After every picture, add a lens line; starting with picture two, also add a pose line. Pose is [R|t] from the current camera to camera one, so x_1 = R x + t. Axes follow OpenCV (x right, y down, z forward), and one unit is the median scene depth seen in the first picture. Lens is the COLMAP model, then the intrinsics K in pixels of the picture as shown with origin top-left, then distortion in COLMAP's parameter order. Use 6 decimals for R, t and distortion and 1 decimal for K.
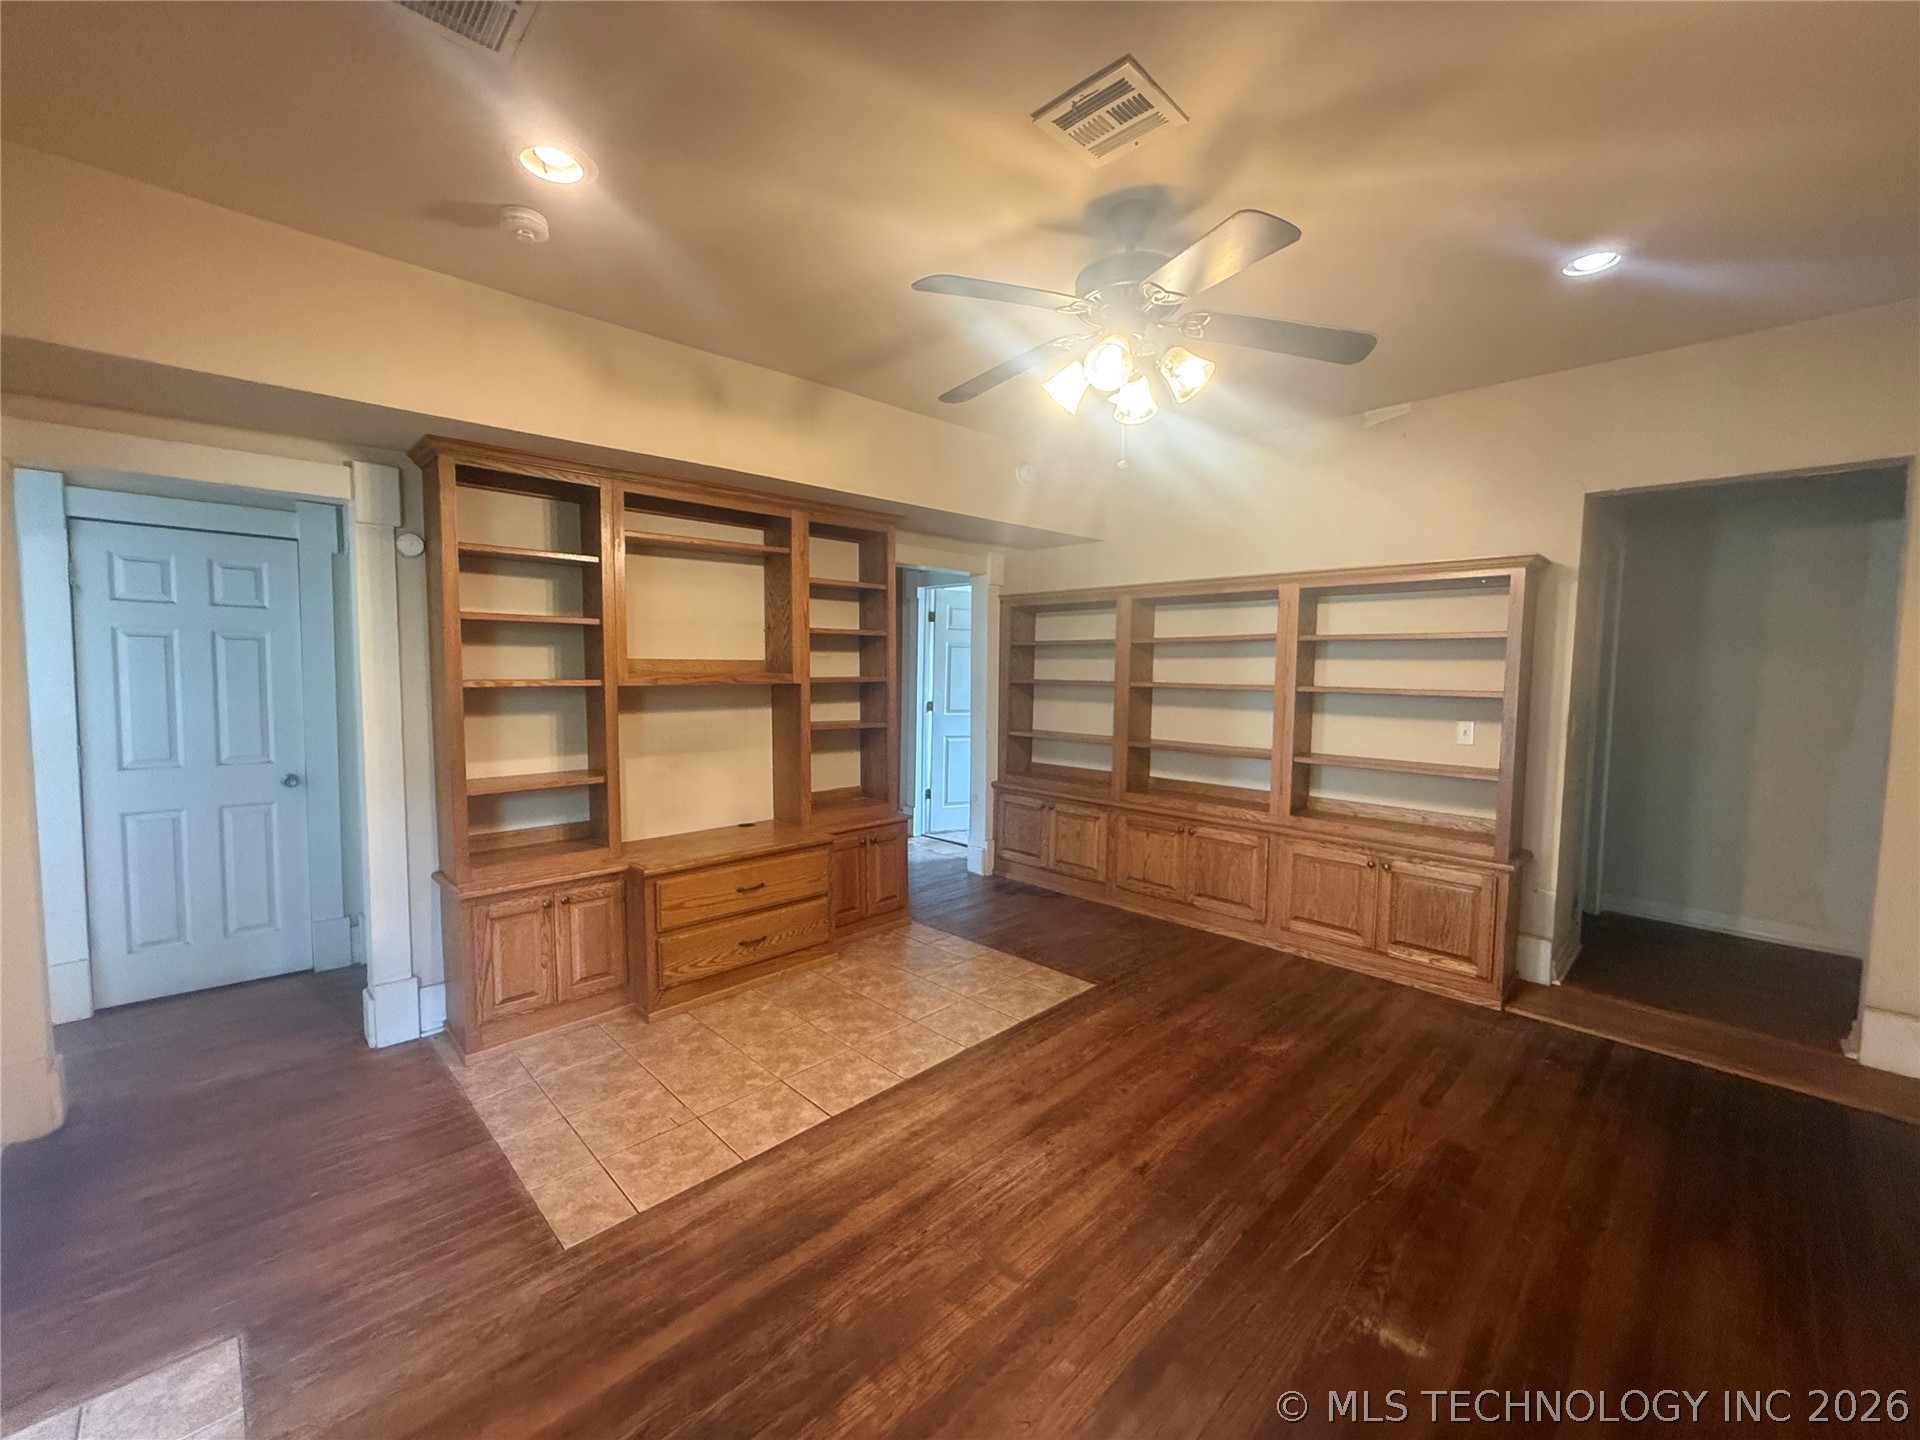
lens RADIAL K [[767.9, 0, 957.3], [0, 767.9, 718.5], [0, 0, 1]] dist [0.000767, 0.000391]
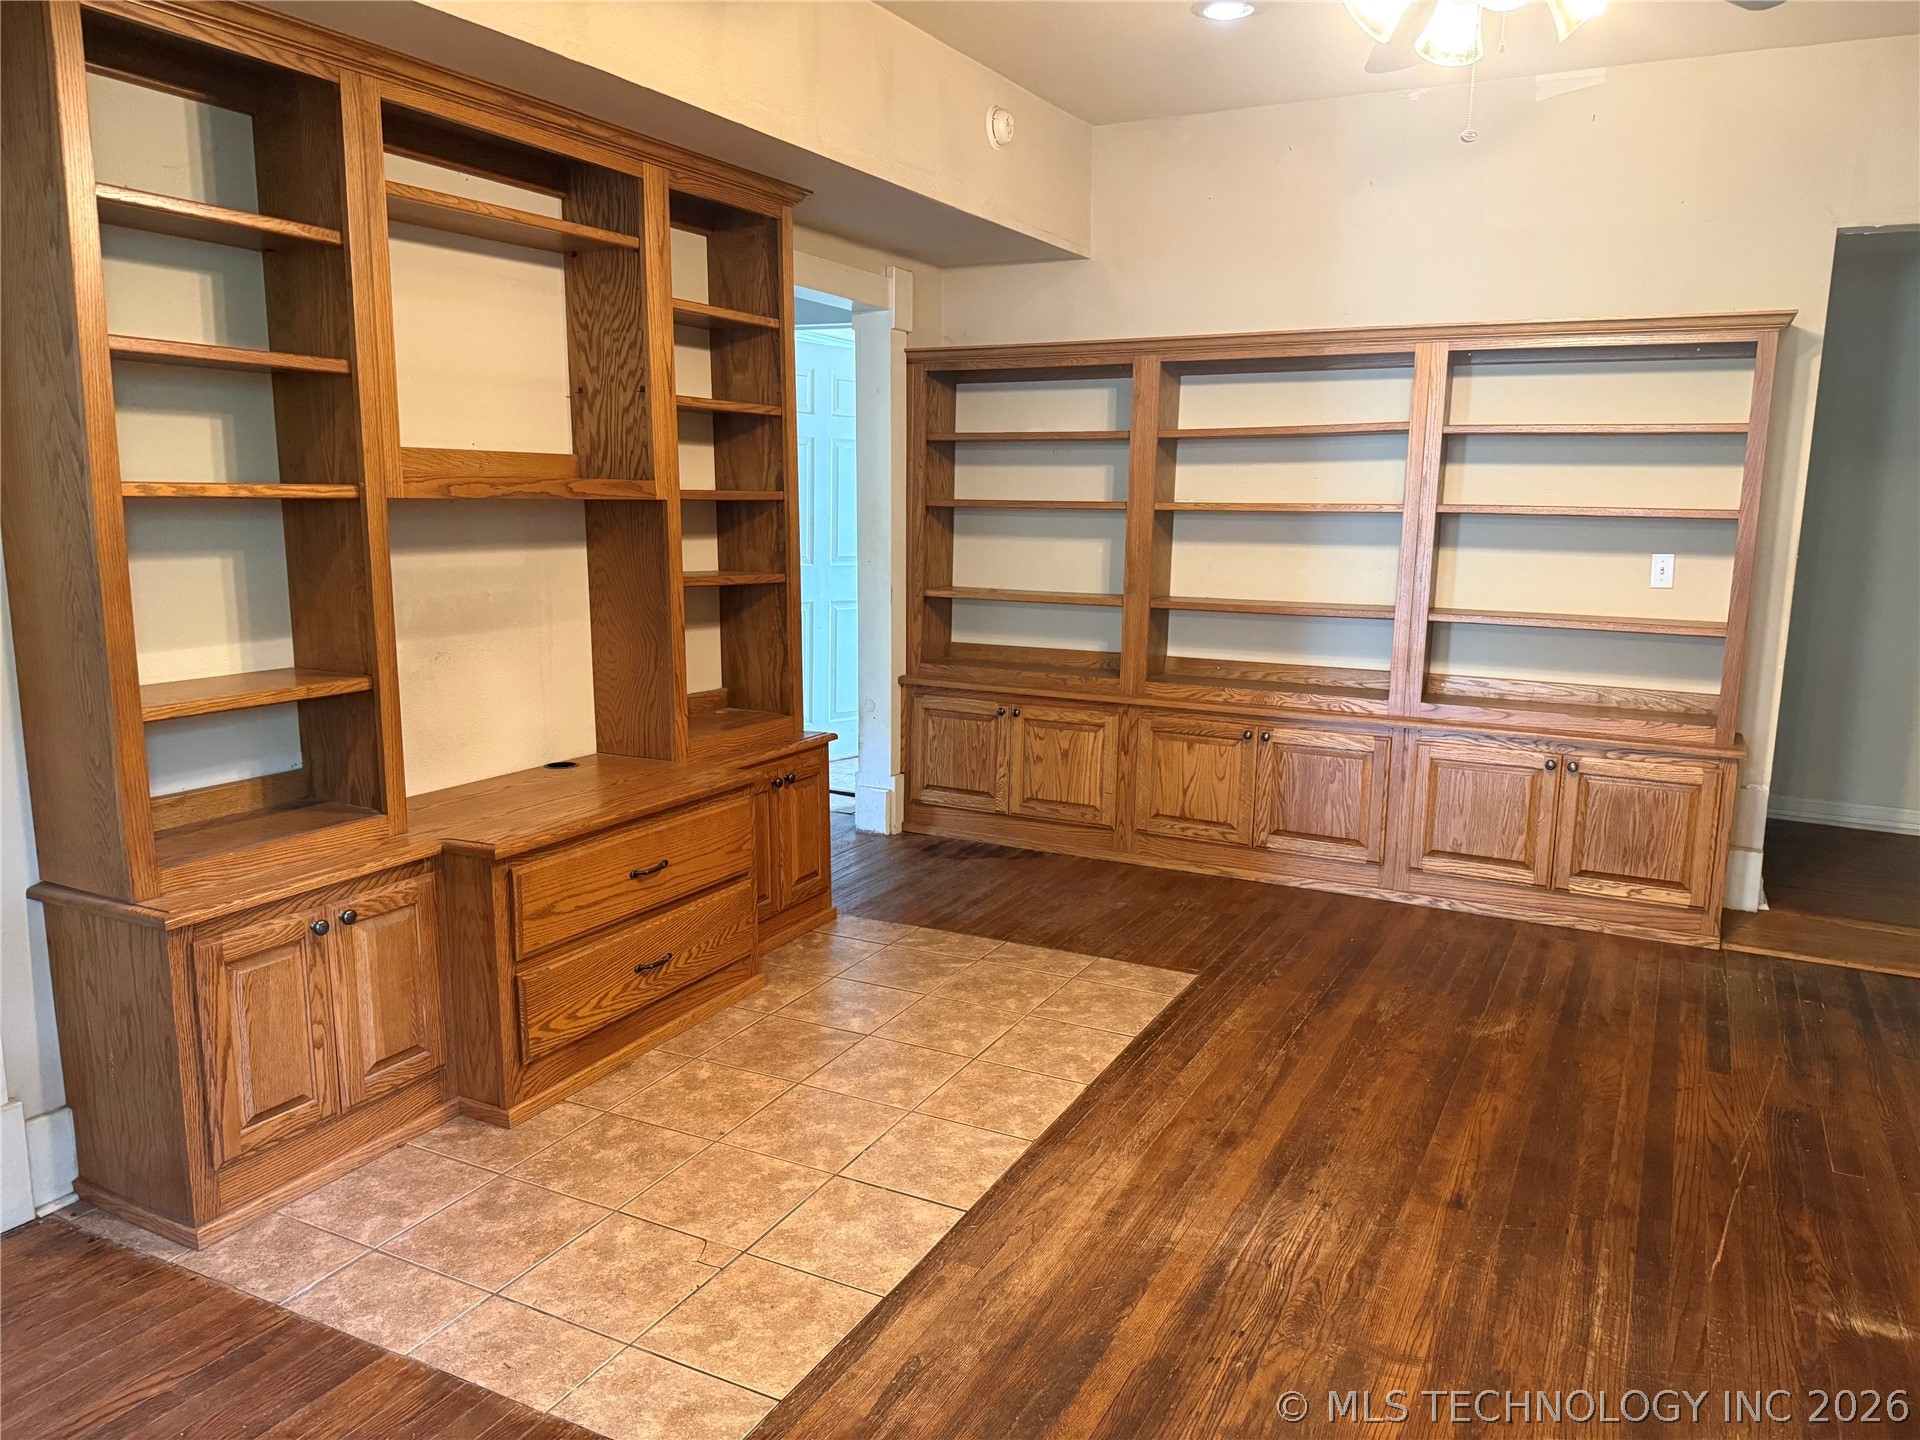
lens RADIAL K [[1345.9, 0, 960.0], [0, 1345.9, 720.0], [0, 0, 1]] dist [0.110651, -0.173508]
pose [[0.948170, -0.047401, 0.314209, -0.362736], [0.015385, 0.994500, 0.103600, 0.015339], [-0.317392, -0.093397, 0.943684, 0.016387]]
